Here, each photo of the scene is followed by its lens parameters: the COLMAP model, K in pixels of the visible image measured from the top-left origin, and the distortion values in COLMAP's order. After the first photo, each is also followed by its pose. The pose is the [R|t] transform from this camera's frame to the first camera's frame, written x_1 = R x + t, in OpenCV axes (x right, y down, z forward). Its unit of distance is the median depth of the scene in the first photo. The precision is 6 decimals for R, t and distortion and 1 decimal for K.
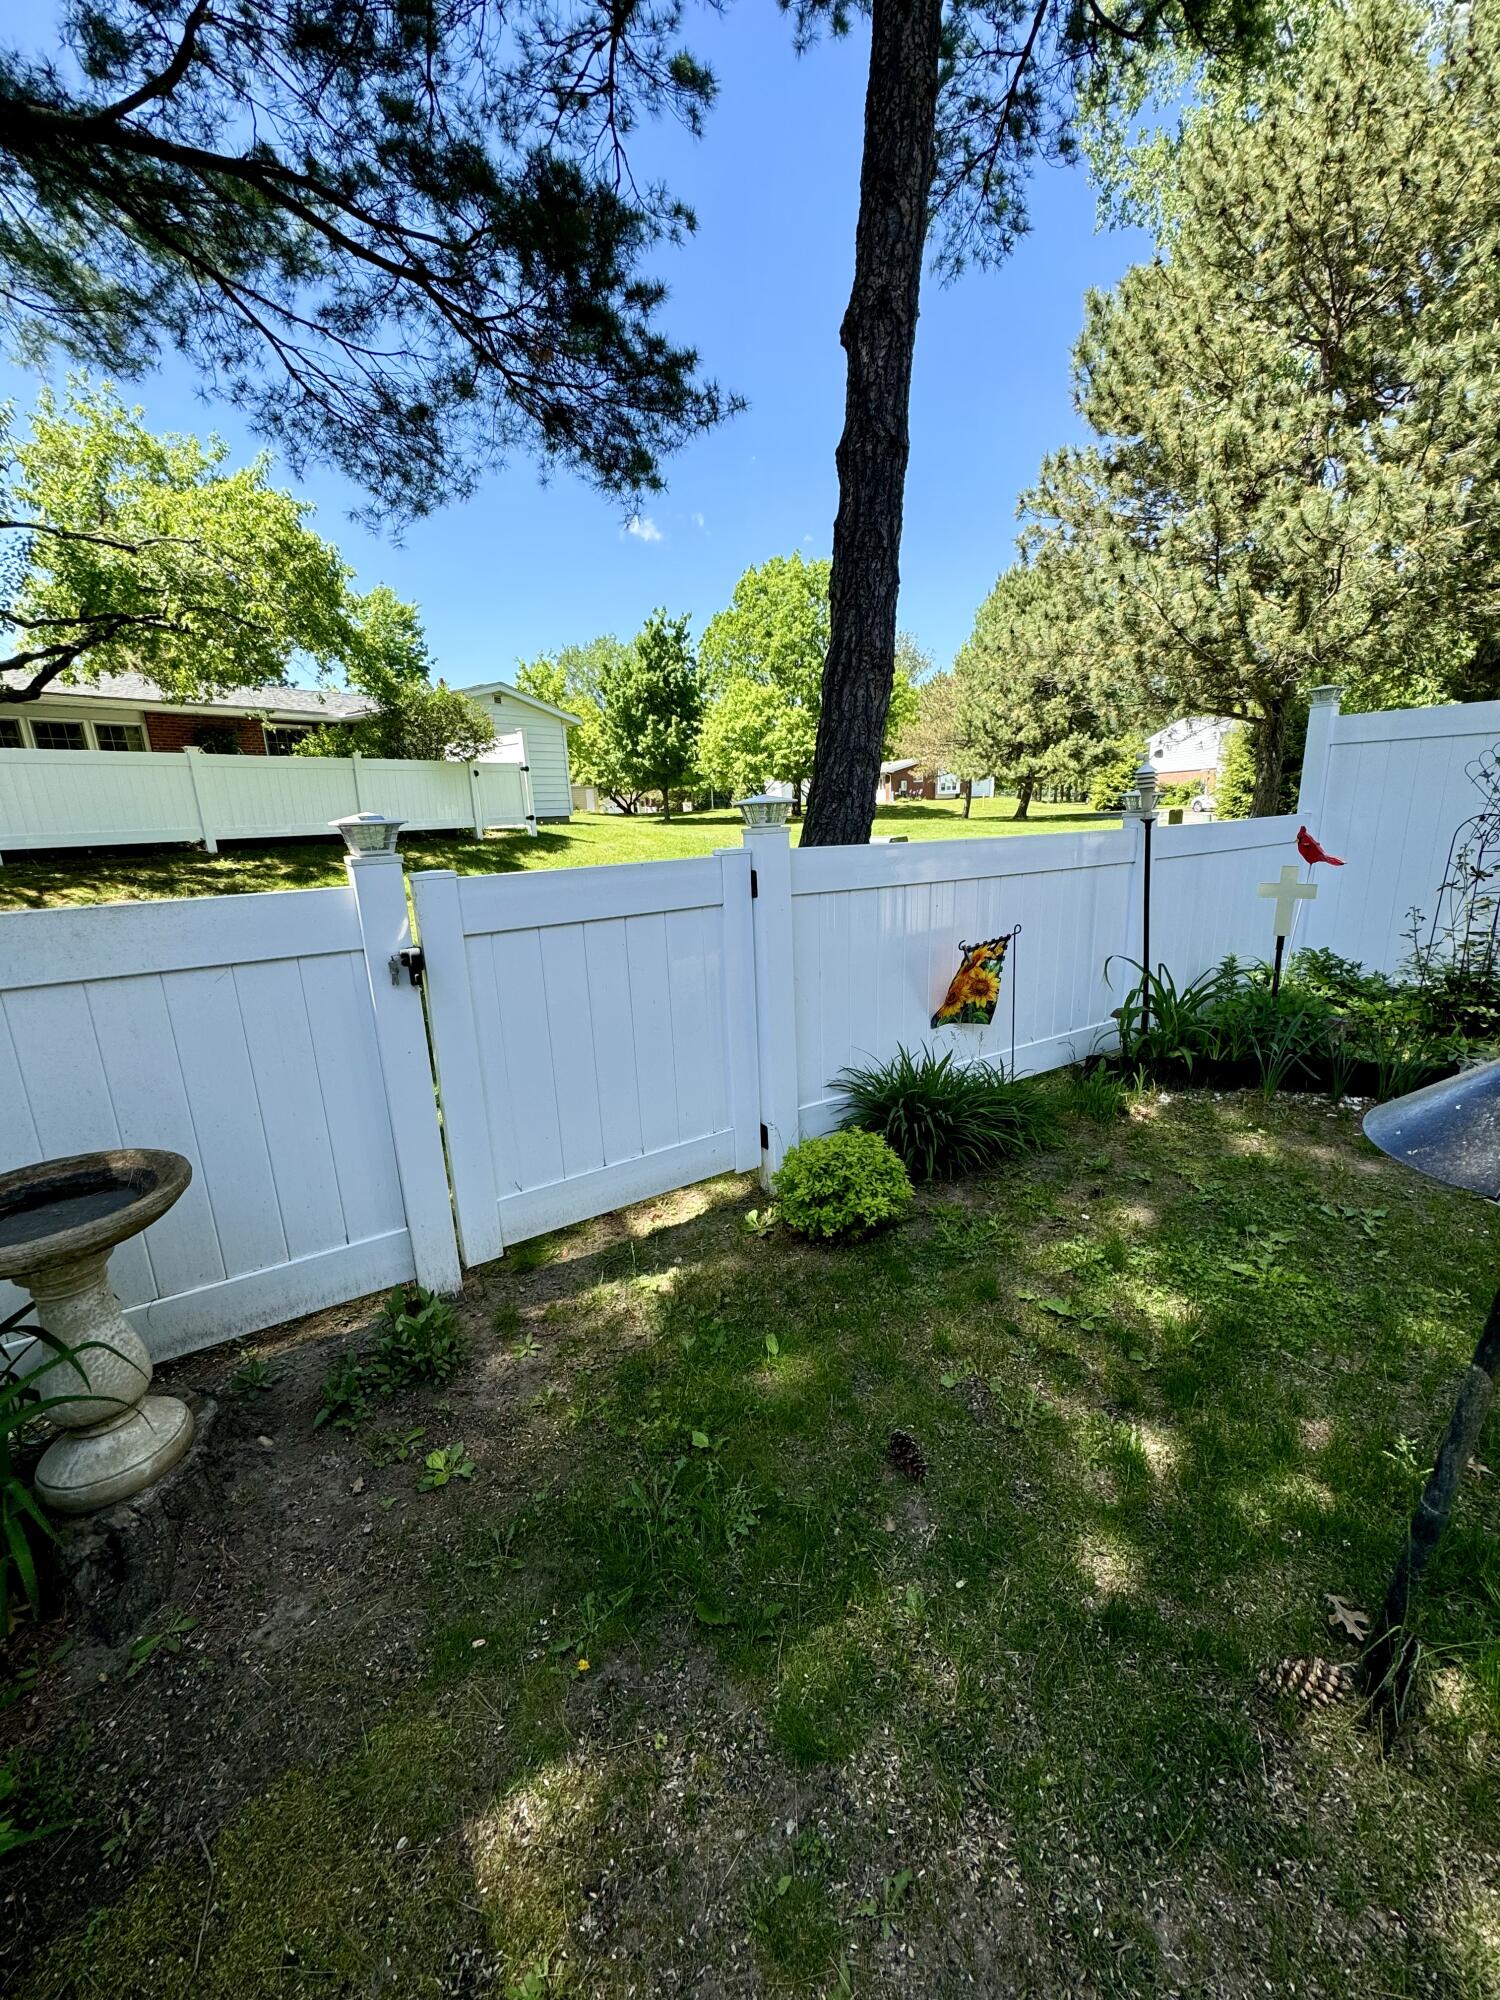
lens RADIAL K [[793.9, 0, 748.1], [0, 793.9, 1006.6], [0, 0, 1]] dist [-0.003761, 0.000310]
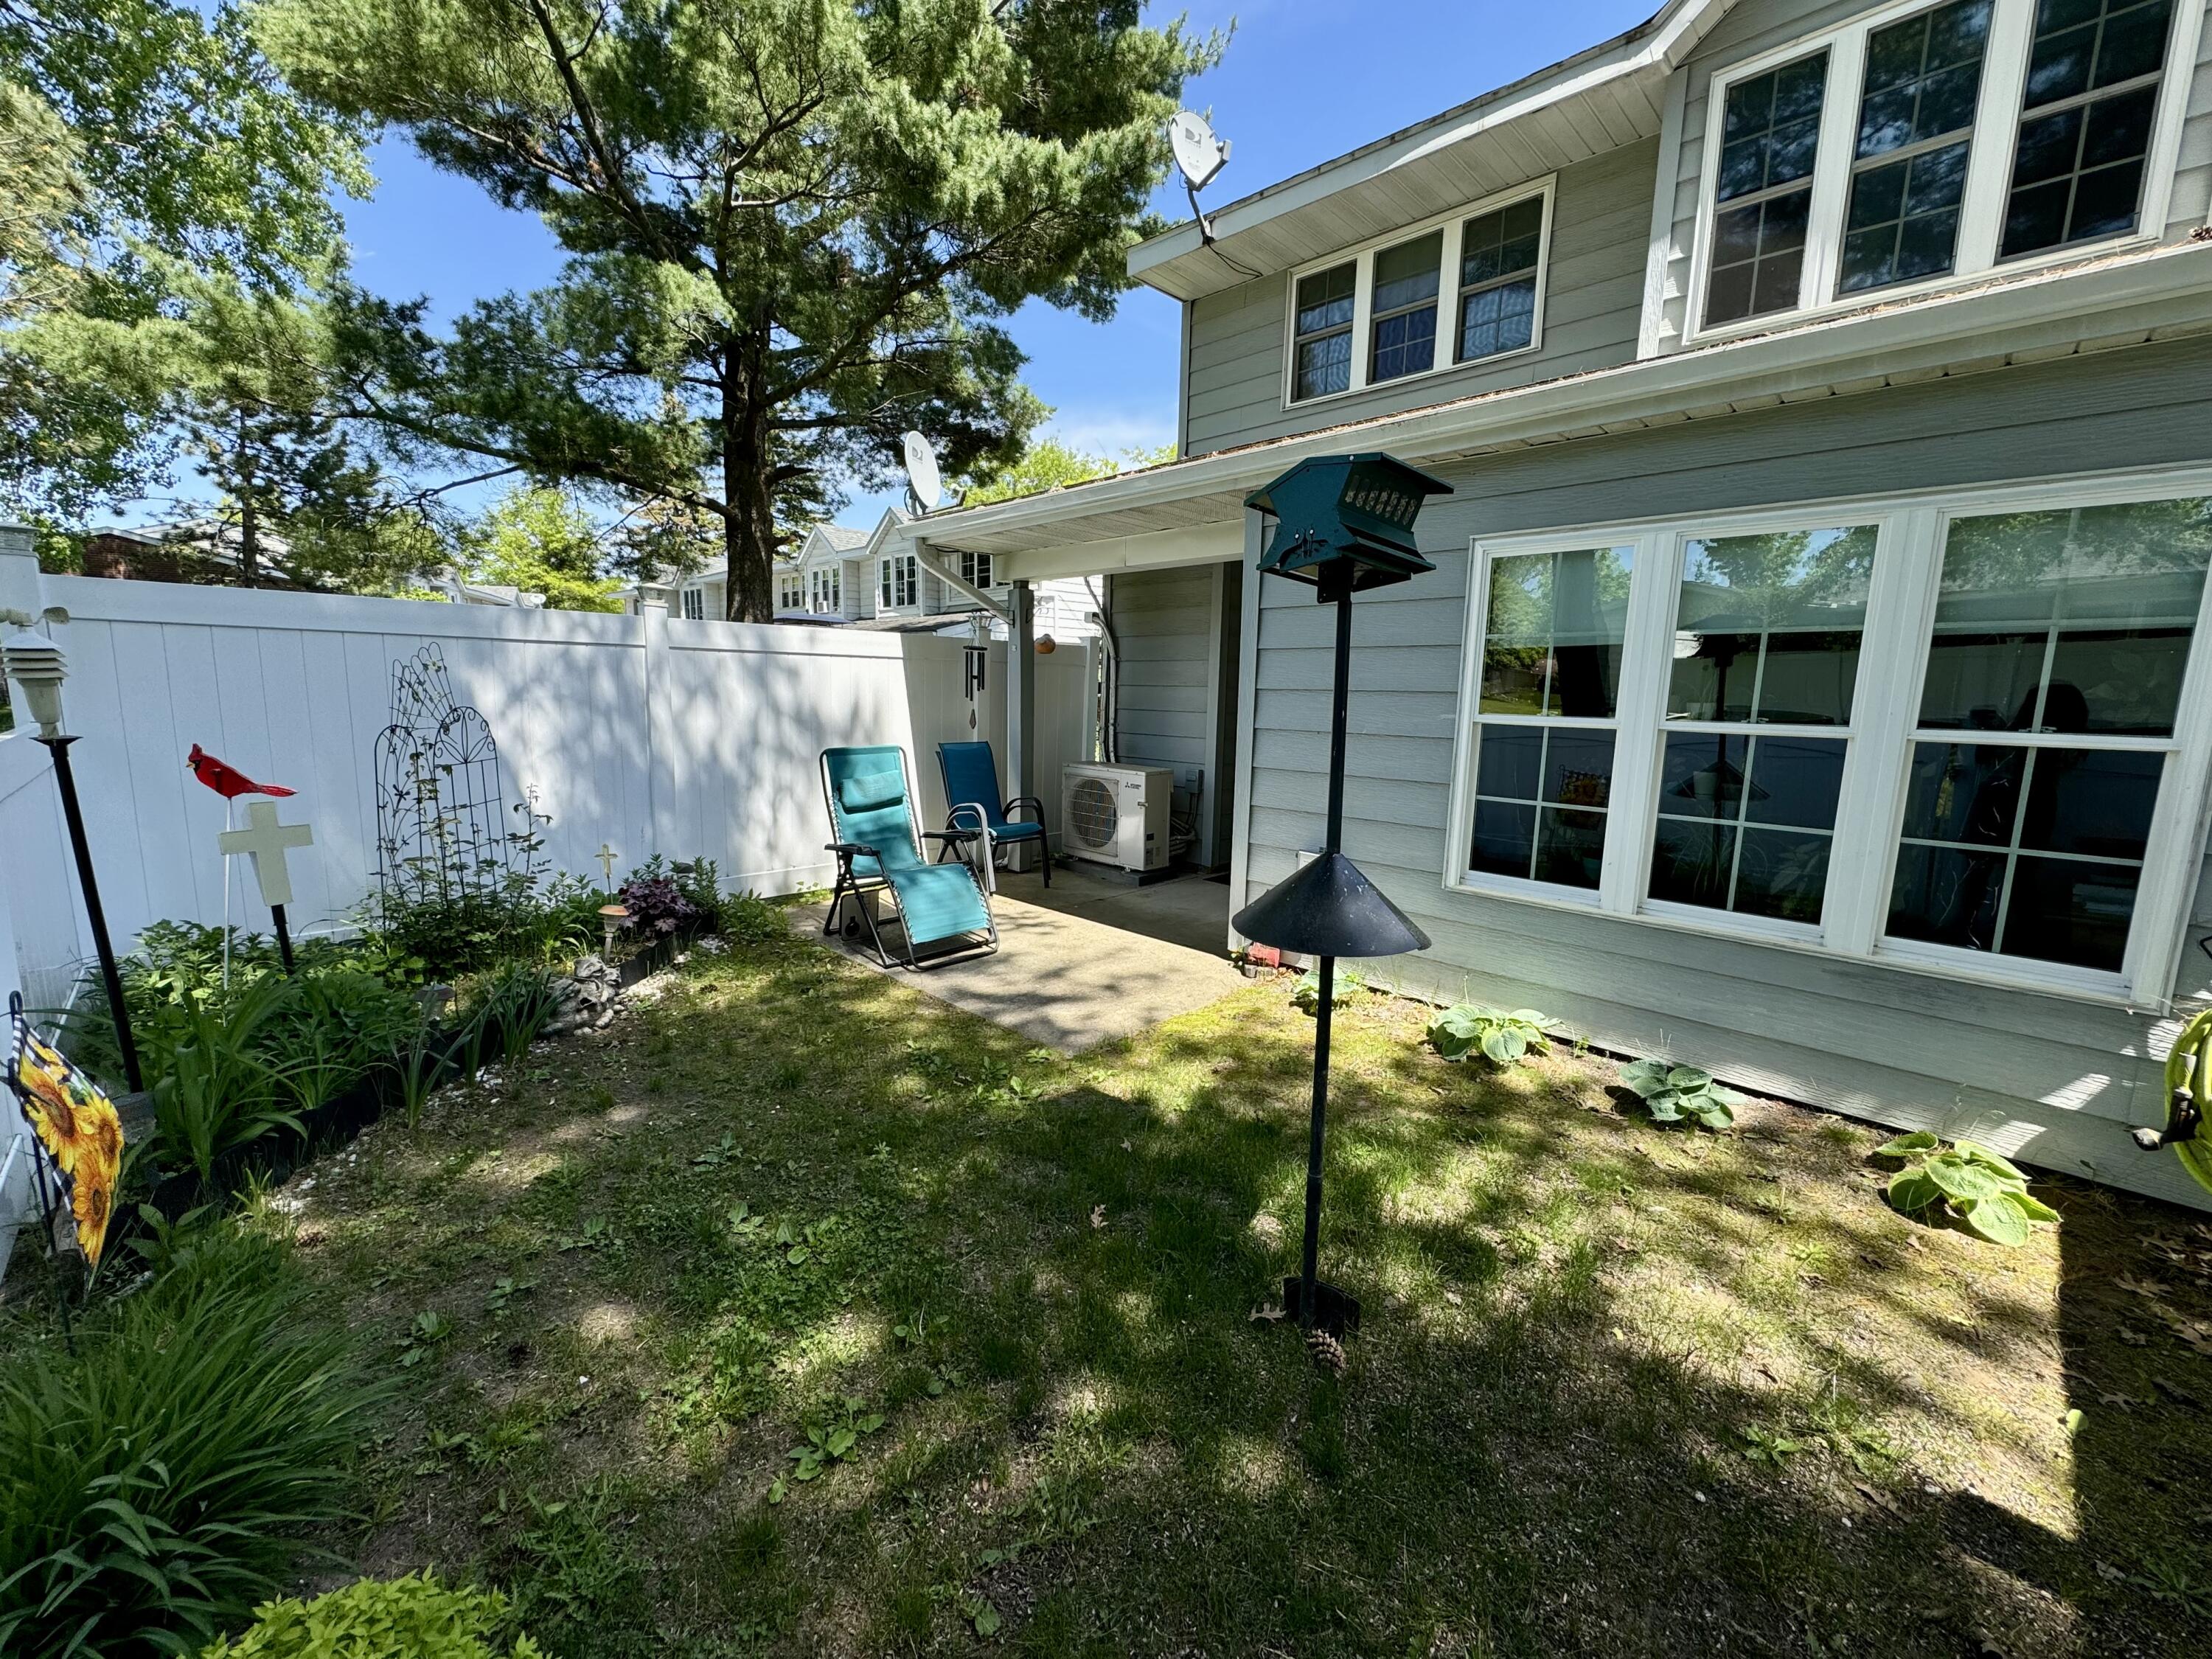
lens RADIAL K [[878.1, 0, 1096.8], [0, 878.1, 829.8], [0, 0, 1]] dist [-0.003761, 0.000310]
pose [[-0.217651, -0.111080, 0.969685, -0.326020], [0.212941, 0.964165, 0.158243, -0.200806], [-0.952515, 0.240928, -0.186198, 0.774164]]
